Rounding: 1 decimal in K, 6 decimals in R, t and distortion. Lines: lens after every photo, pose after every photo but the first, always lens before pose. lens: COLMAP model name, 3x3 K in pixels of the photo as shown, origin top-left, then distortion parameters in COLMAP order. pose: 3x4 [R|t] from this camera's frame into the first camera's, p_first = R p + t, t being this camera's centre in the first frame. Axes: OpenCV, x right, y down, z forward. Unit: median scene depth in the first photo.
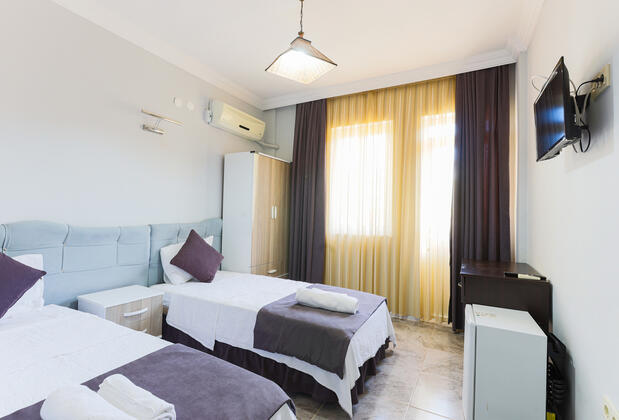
lens RADIAL K [[297.0, 0, 309.5], [0, 297.0, 210.0], [0, 0, 1]] dist [-0.002342, -0.000330]
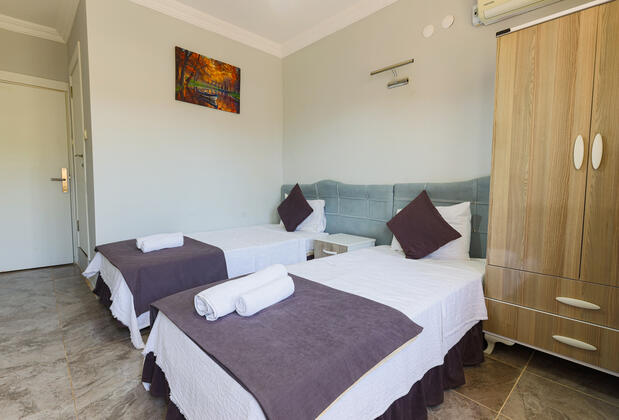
lens RADIAL K [[297.0, 0, 309.5], [0, 297.0, 210.0], [0, 0, 1]] dist [-0.002342, -0.000330]
pose [[-0.313539, 0.045369, -0.948491, 0.367965], [-0.008303, 0.998689, 0.050515, 0.068357], [0.949539, 0.023713, -0.312752, 0.806292]]
